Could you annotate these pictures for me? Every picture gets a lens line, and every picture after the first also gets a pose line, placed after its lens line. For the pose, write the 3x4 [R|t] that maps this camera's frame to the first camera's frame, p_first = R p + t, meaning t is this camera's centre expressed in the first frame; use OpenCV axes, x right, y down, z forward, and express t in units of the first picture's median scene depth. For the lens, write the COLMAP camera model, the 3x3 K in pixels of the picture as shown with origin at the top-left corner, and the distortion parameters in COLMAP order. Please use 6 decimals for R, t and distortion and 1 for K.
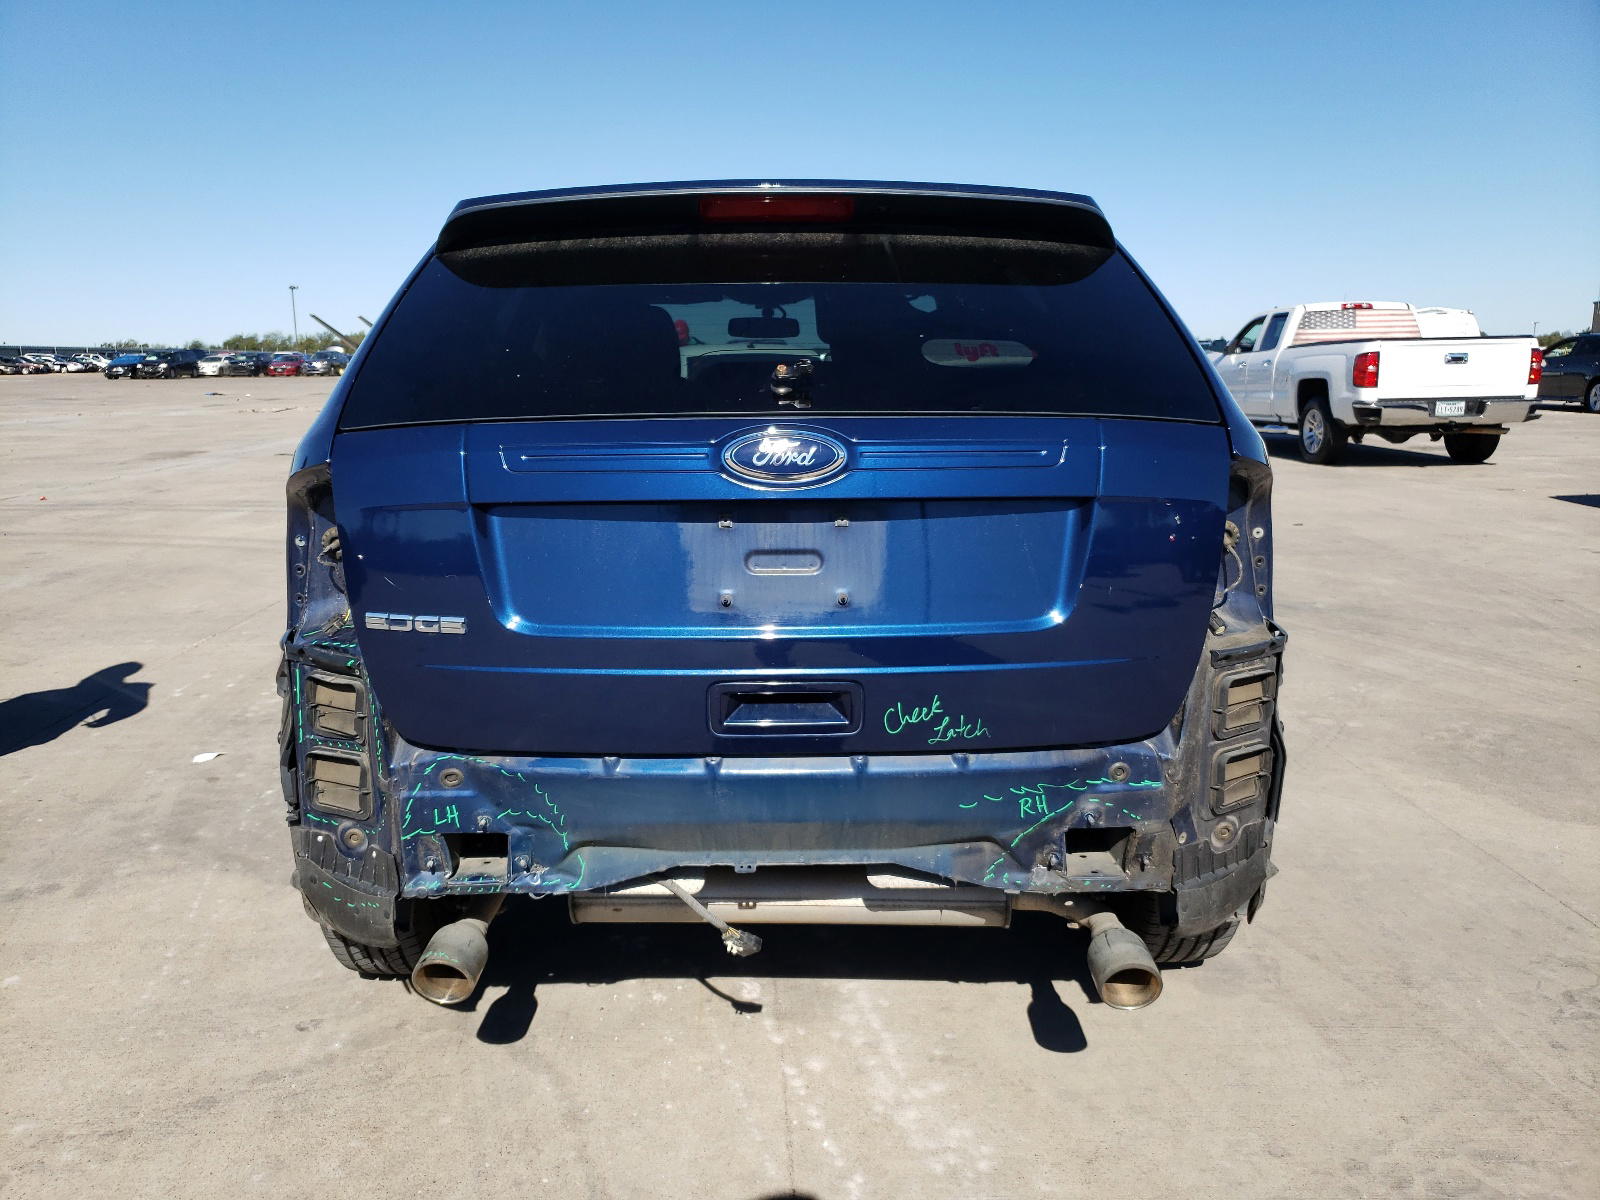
lens RADIAL K [[1306.0, 0, 790.4], [0, 1306.0, 601.1], [0, 0, 1]] dist [-0.045803, 0.110509]
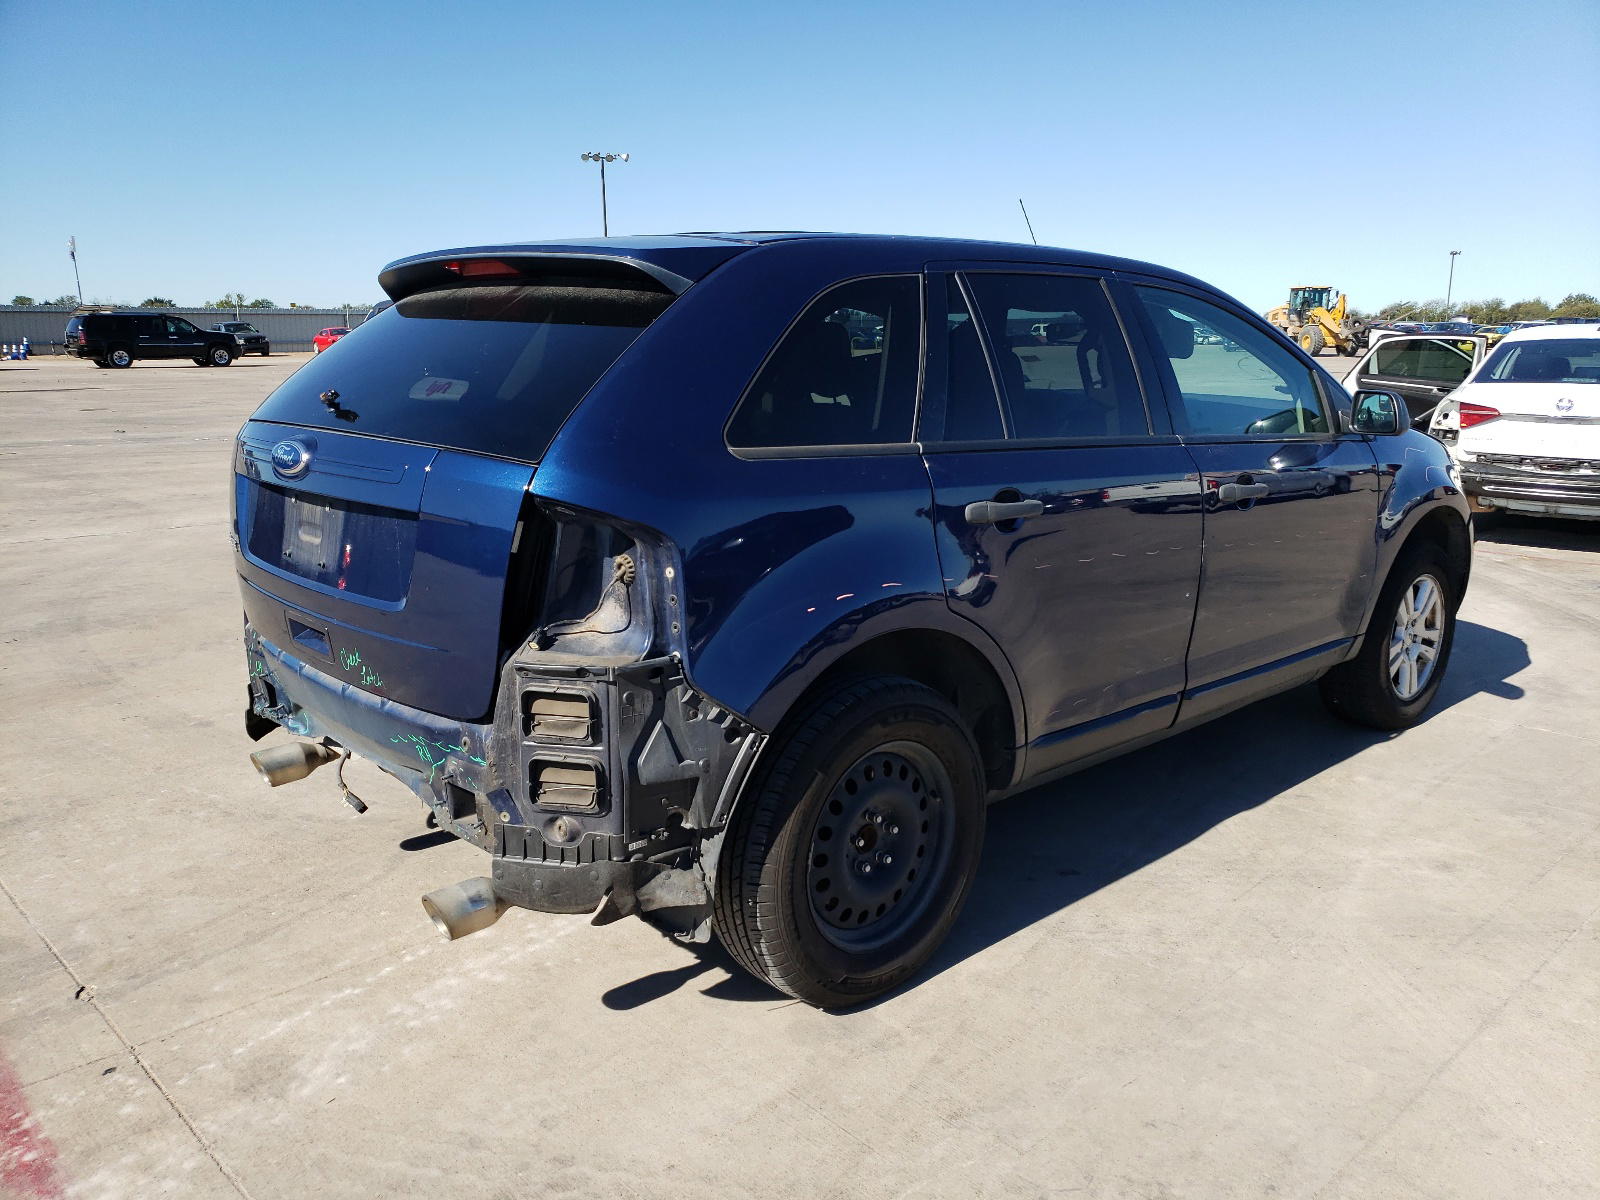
lens RADIAL K [[1306.0, 0, 790.4], [0, 1306.0, 601.1], [0, 0, 1]] dist [-0.045803, 0.110509]
pose [[0.654713, 0.164455, -0.737771, 1.195859], [-0.145840, 0.985189, 0.090185, -0.137354], [0.741675, 0.048551, 0.669000, 0.374853]]
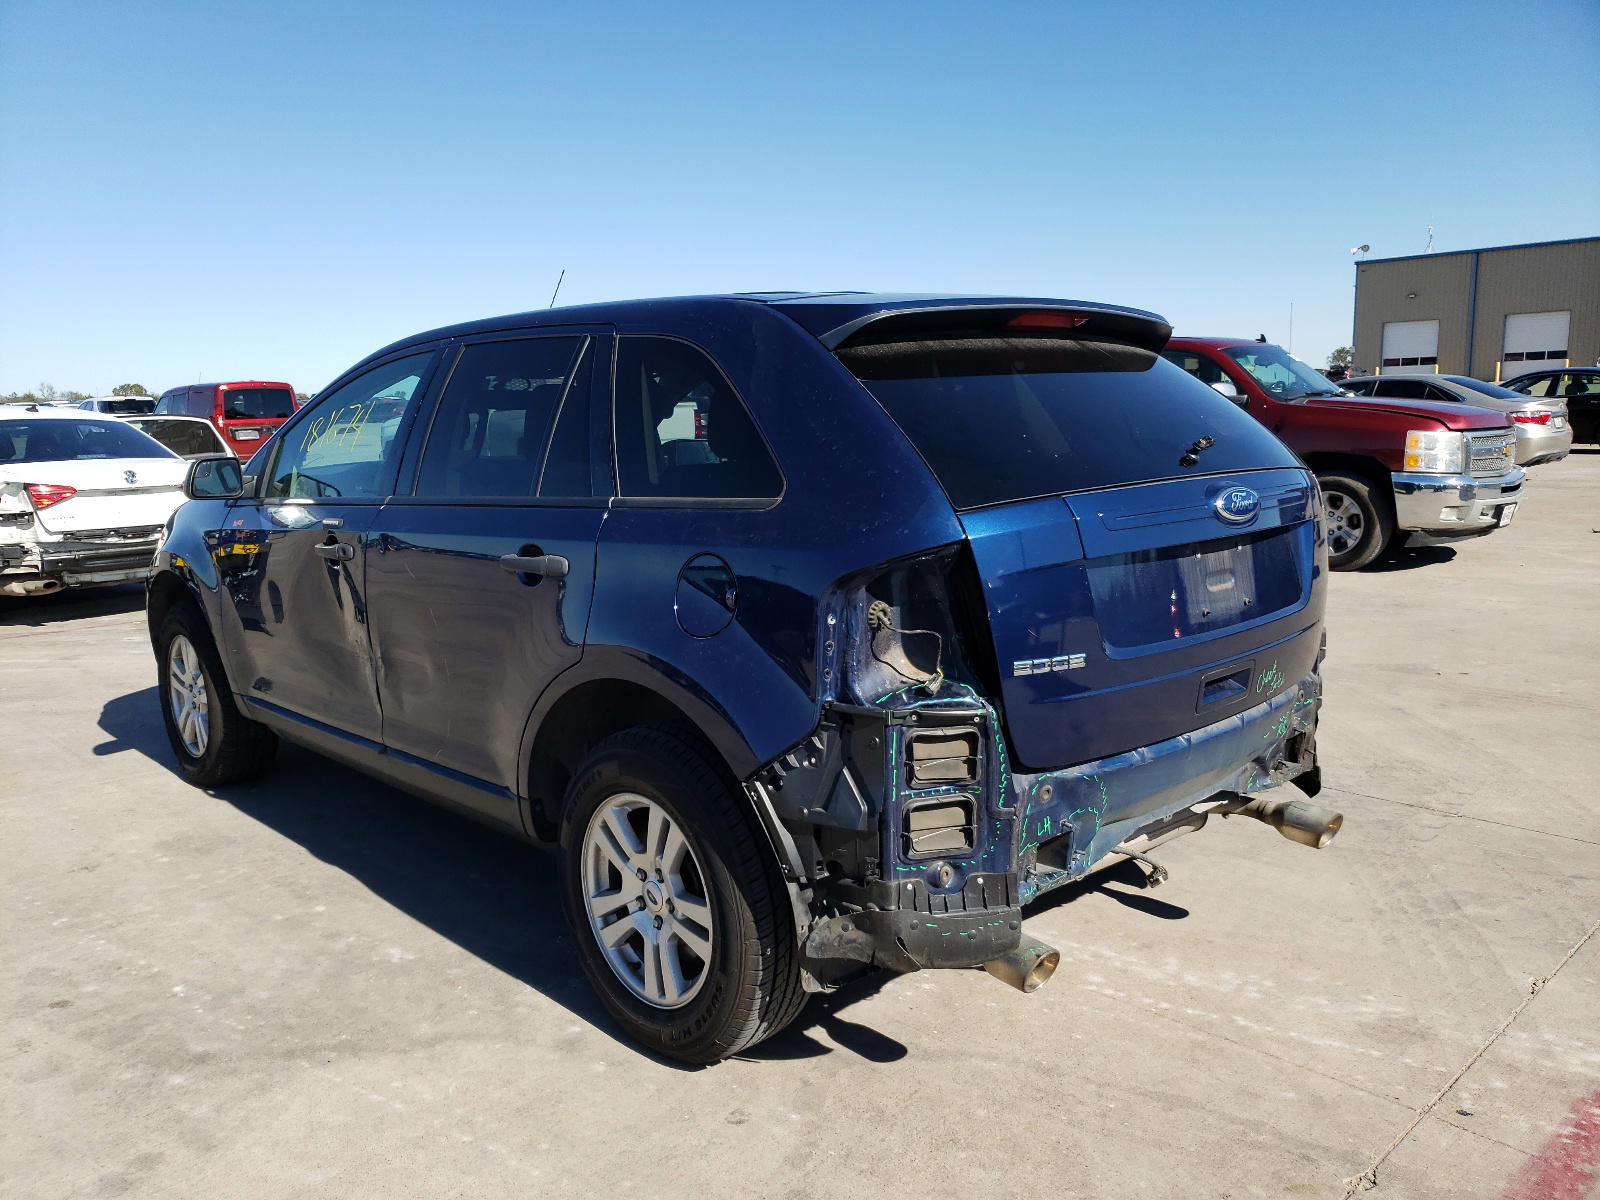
lens RADIAL K [[1282.3, 0, 816.6], [0, 1282.3, 598.5], [0, 0, 1]] dist [-0.034741, 0.085131]
pose [[0.724068, -0.113651, 0.680300, -1.071171], [0.141287, 0.989855, 0.014989, -0.078997], [-0.675102, 0.085264, 0.732780, 0.244574]]
